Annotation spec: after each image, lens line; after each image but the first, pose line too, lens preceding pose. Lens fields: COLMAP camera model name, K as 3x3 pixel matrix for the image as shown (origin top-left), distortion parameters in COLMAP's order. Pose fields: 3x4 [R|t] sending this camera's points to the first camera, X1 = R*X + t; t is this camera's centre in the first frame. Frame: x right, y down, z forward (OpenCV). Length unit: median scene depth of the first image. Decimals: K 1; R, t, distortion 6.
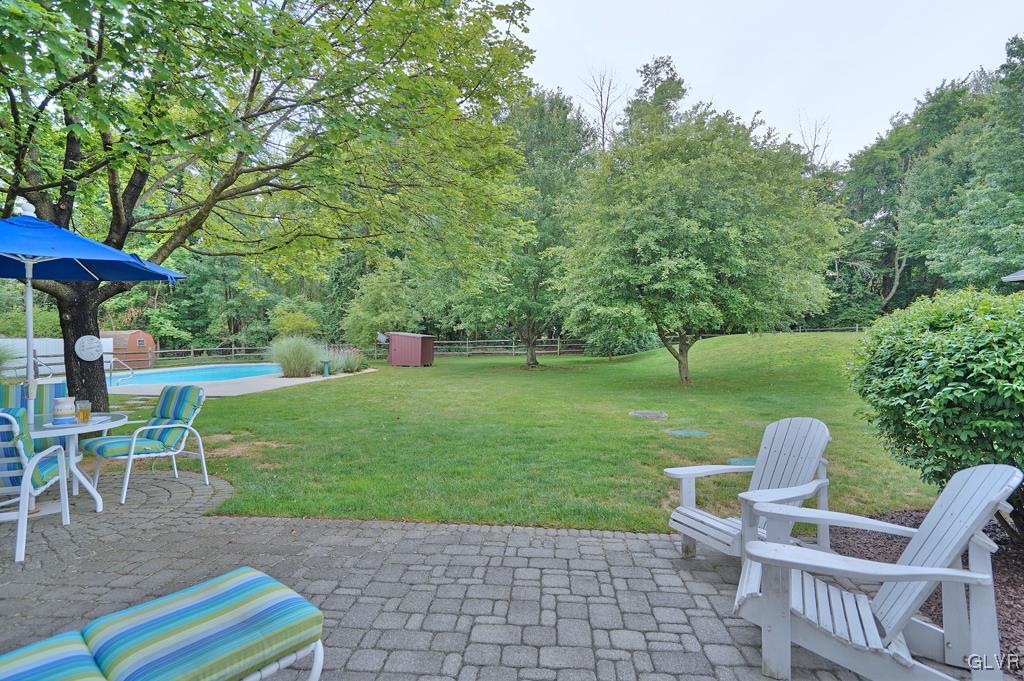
lens RADIAL K [[526.8, 0, 512.0], [0, 526.8, 340.5], [0, 0, 1]] dist [0.001154, 0.000818]
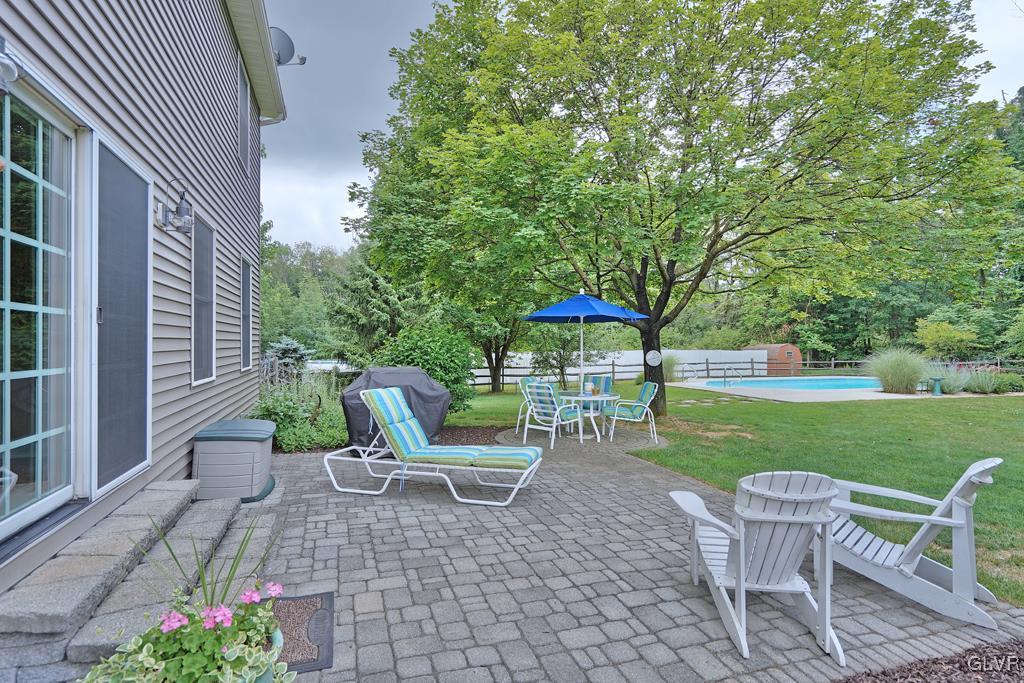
lens RADIAL K [[519.8, 0, 512.0], [0, 519.8, 341.5], [0, 0, 1]] dist [-0.001077, -0.000109]
pose [[0.387679, -0.008284, -0.921757, 0.146172], [-0.010348, 0.999857, -0.013338, -0.003377], [0.921736, 0.014710, 0.387538, -0.007703]]
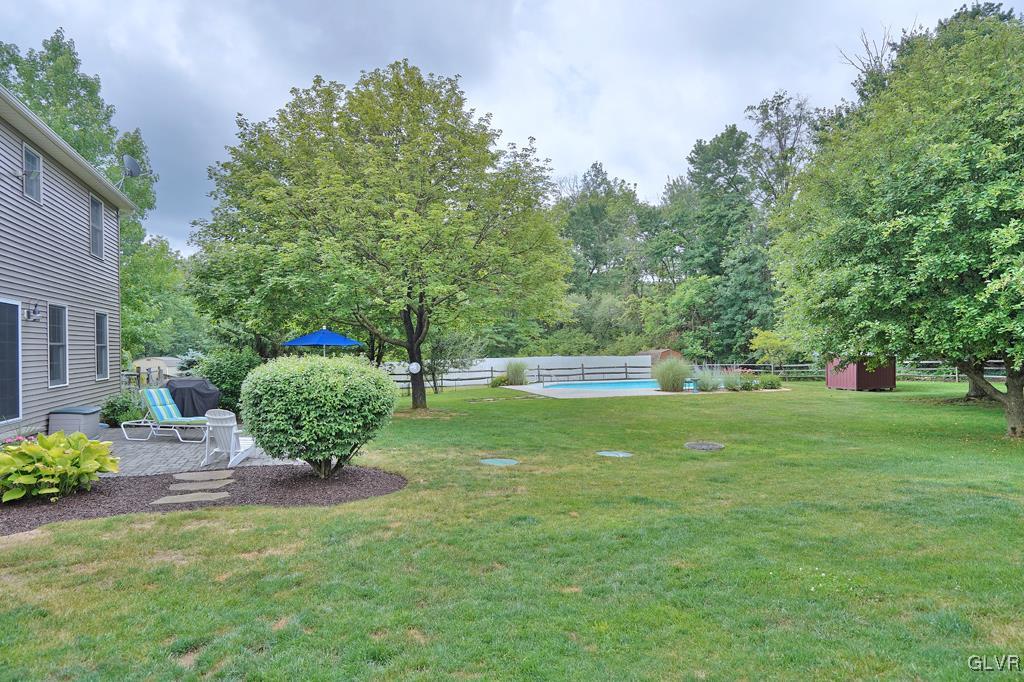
lens RADIAL K [[548.9, 0, 512.0], [0, 548.9, 341.0], [0, 0, 1]] dist [0.000768, -0.000059]
pose [[0.431737, -0.016980, -0.901840, 0.450825], [-0.002456, 0.999797, -0.020000, -0.016485], [0.901996, 0.010849, 0.431607, 0.094511]]
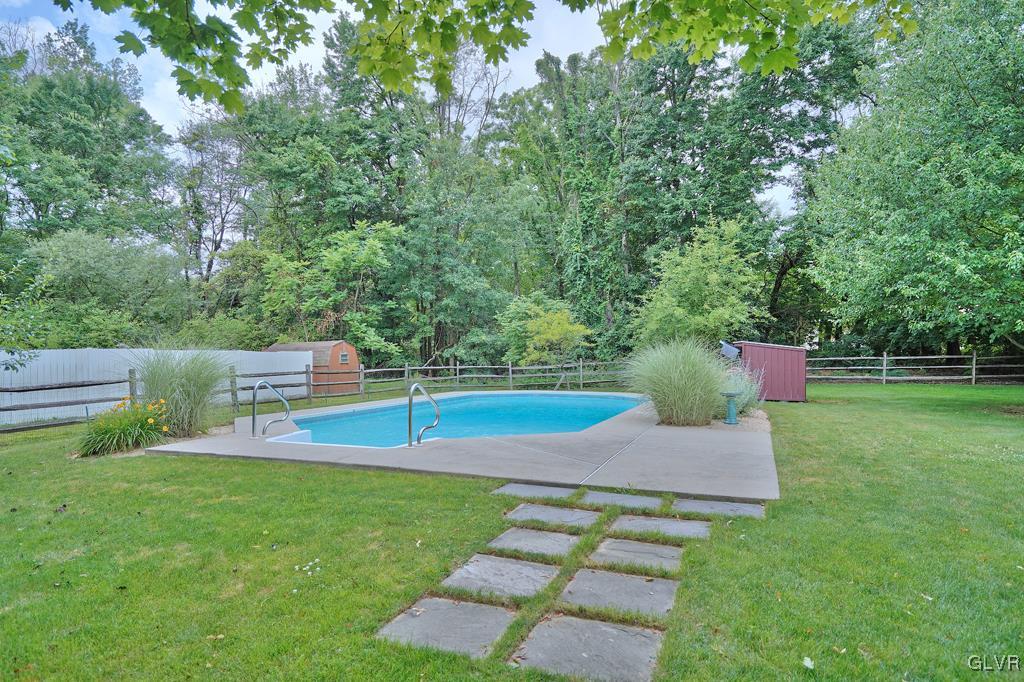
lens RADIAL K [[635.5, 0, 512.0], [0, 635.5, 341.0], [0, 0, 1]] dist [0.002067, 0.000164]
pose [[0.963643, -0.004270, -0.267160, -0.330331], [-0.003731, 0.999560, -0.029431, 0.006659], [0.267168, 0.029358, 0.963203, 0.297426]]
